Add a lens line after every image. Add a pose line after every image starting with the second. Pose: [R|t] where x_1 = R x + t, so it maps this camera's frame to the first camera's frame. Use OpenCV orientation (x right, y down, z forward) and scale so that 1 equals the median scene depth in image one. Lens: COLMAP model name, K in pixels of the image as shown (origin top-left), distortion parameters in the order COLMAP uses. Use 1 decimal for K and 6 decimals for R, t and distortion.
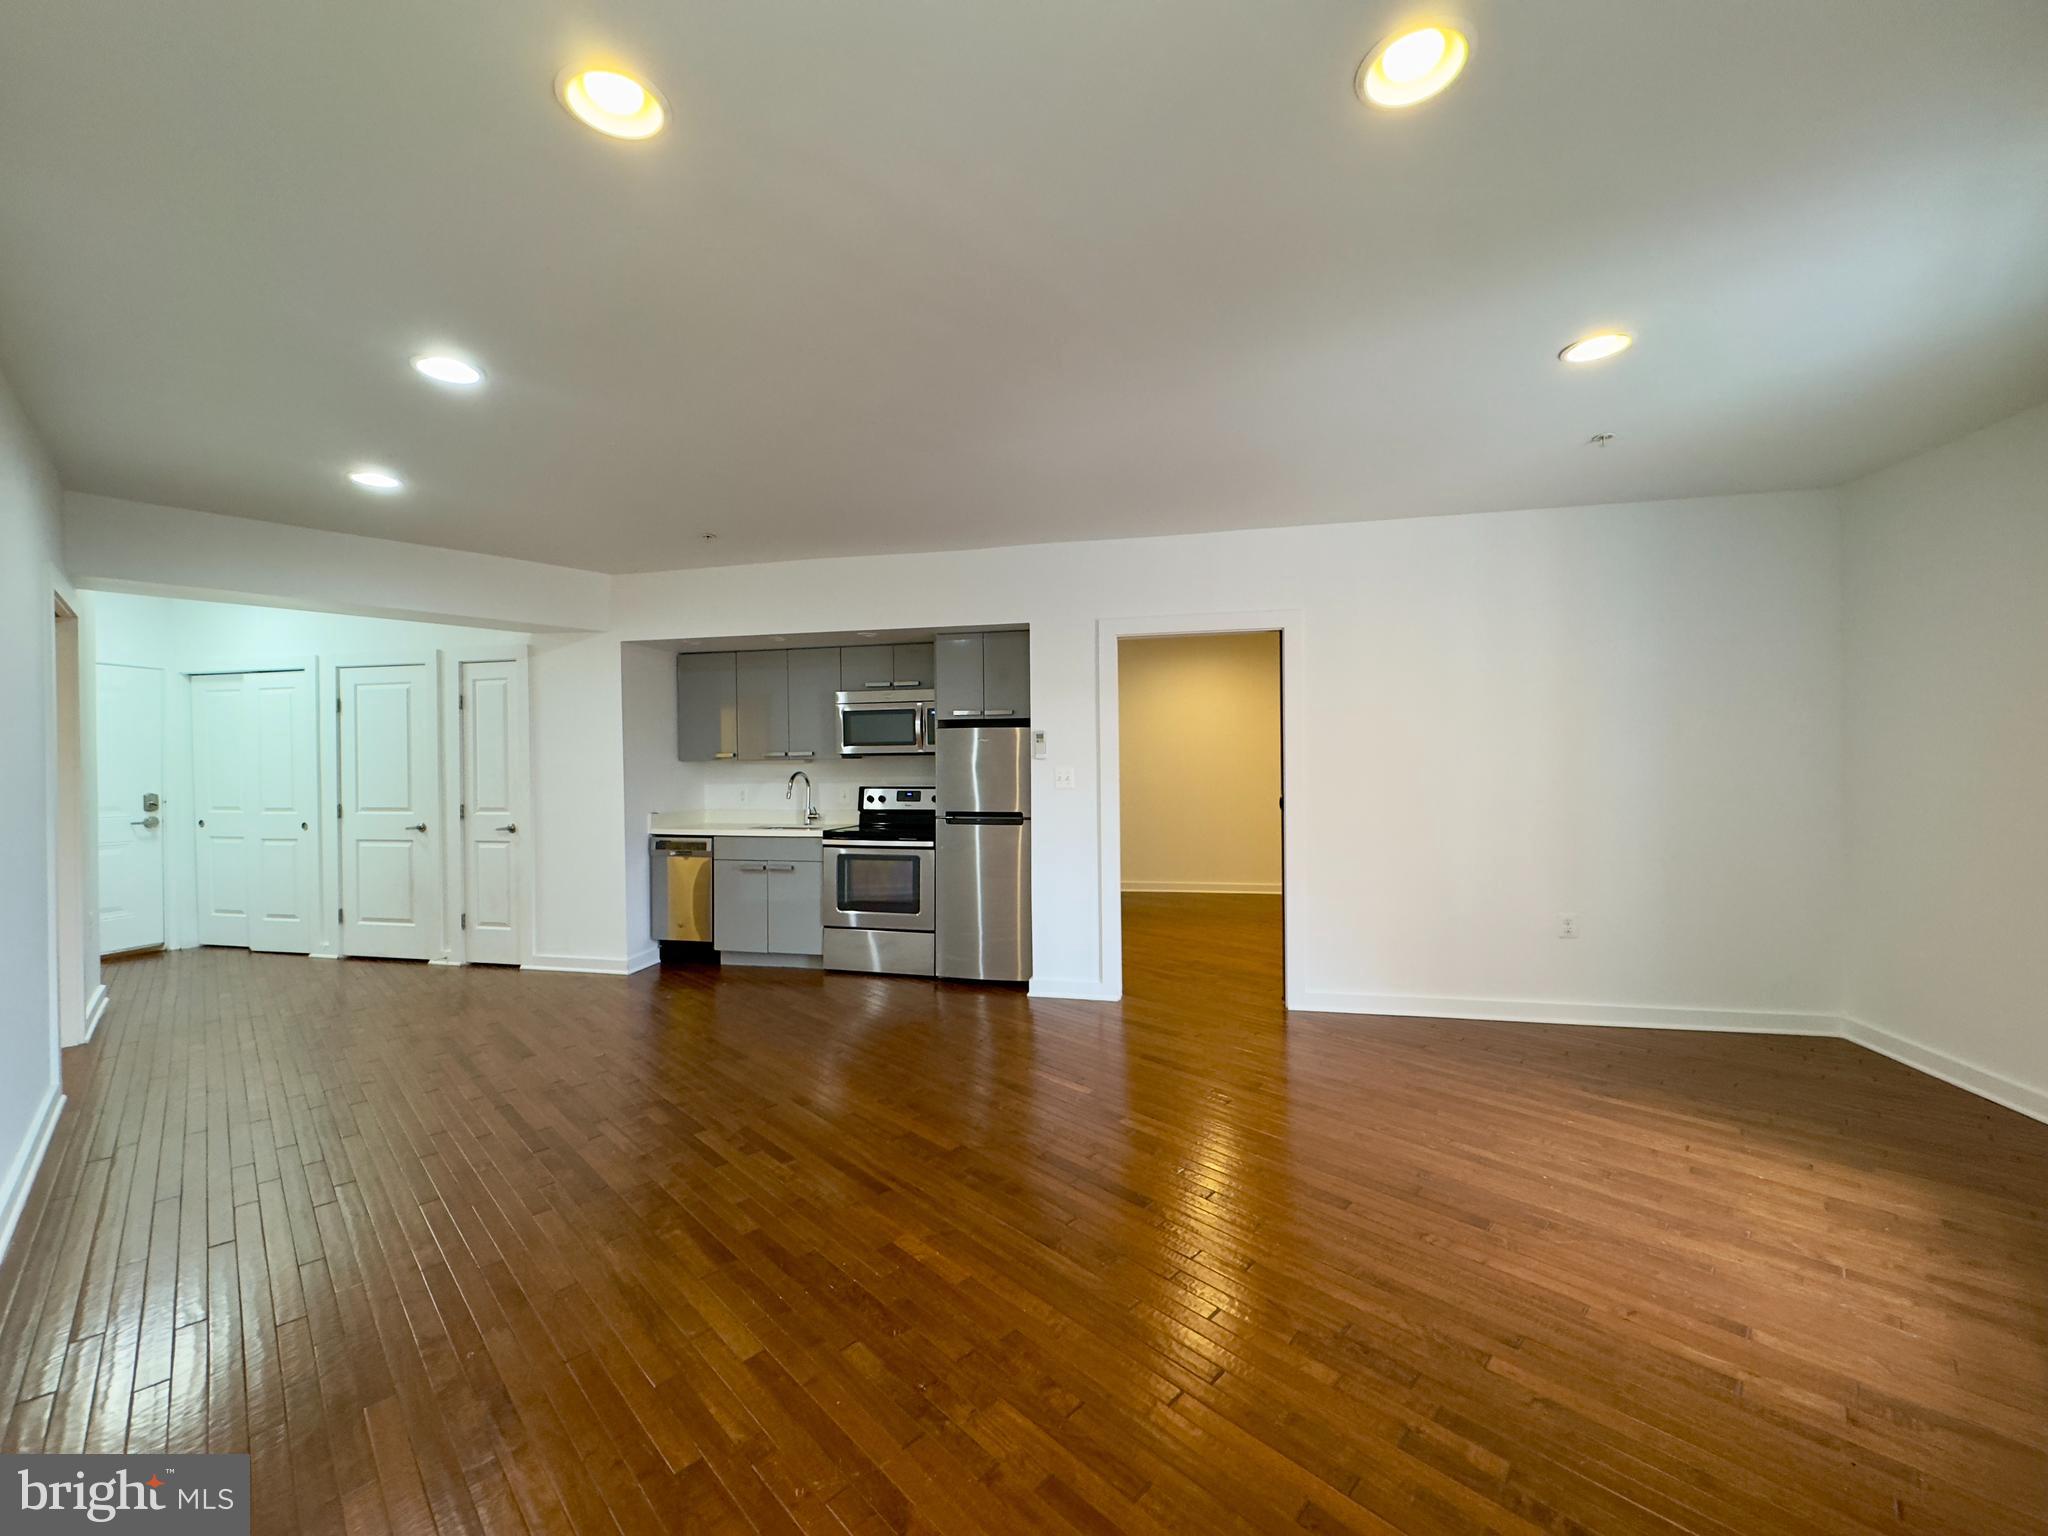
lens RADIAL K [[808.0, 0, 1029.3], [0, 808.0, 766.0], [0, 0, 1]] dist [-0.002651, 0.000238]
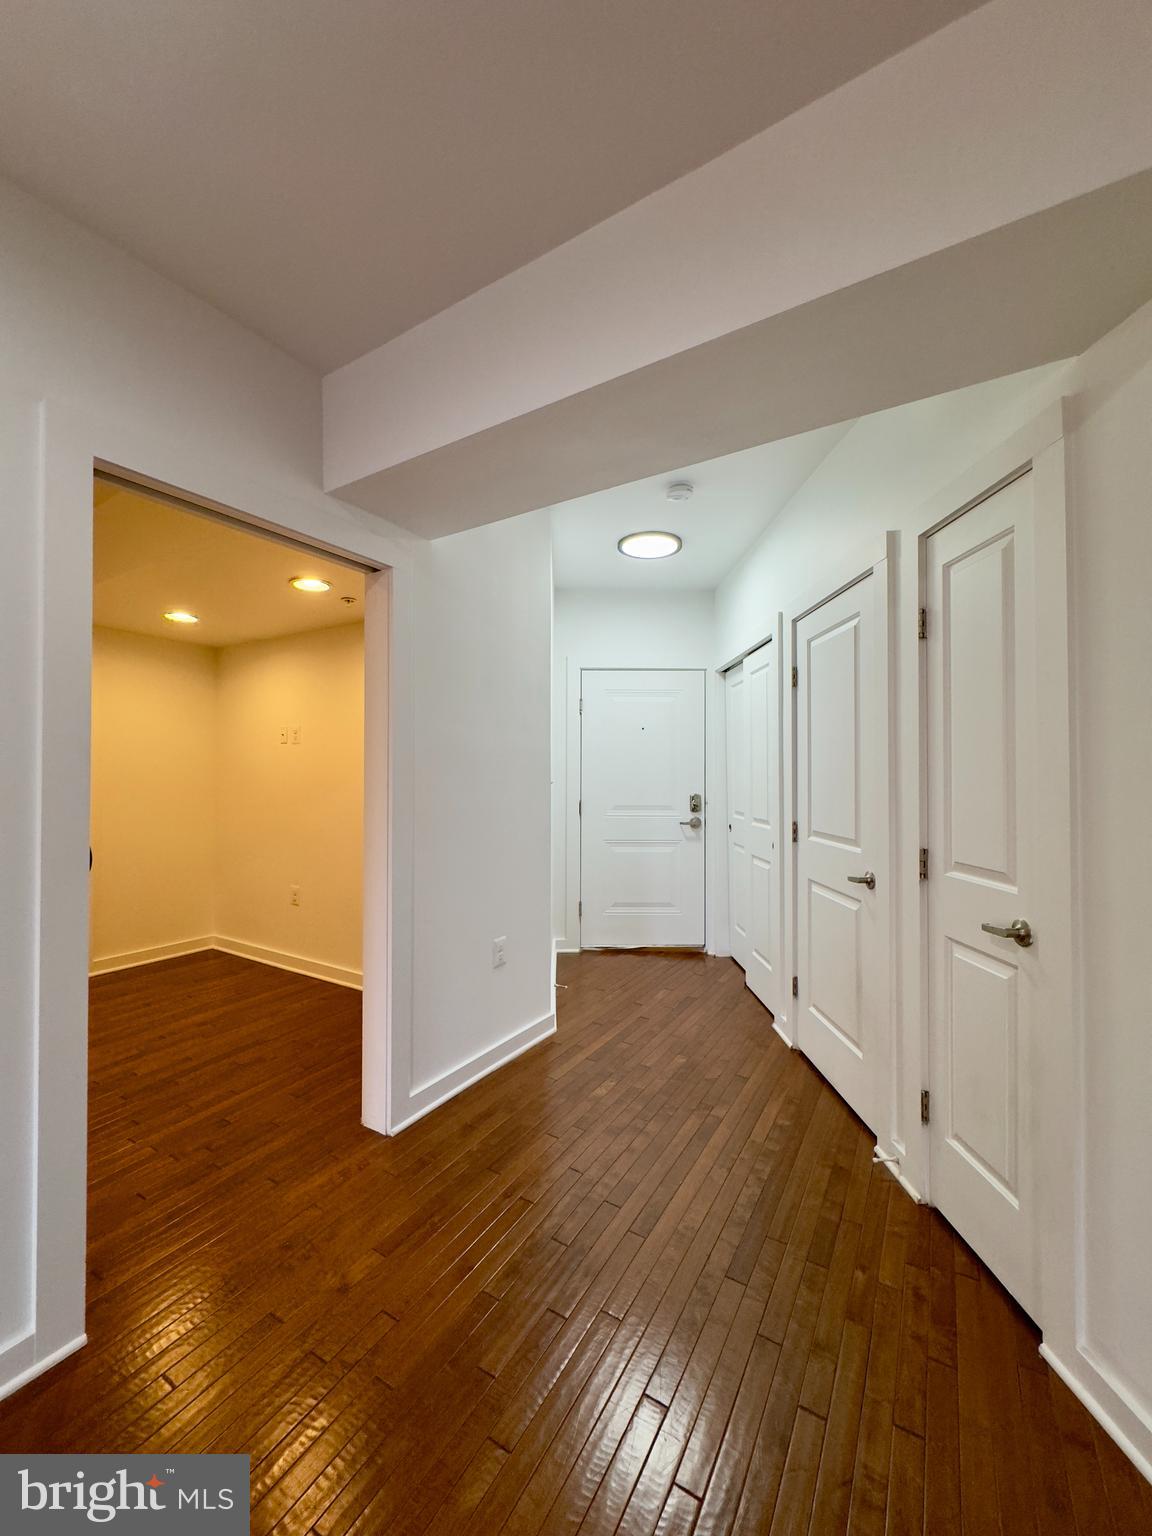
lens RADIAL K [[606.0, 0, 576.3], [0, 606.0, 768.9], [0, 0, 1]] dist [-0.002651, 0.000238]
pose [[0.224533, -0.000388, -0.974466, -0.398157], [-0.002215, 0.999997, -0.000908, 0.003467], [0.974464, 0.002362, 0.224532, 0.703472]]
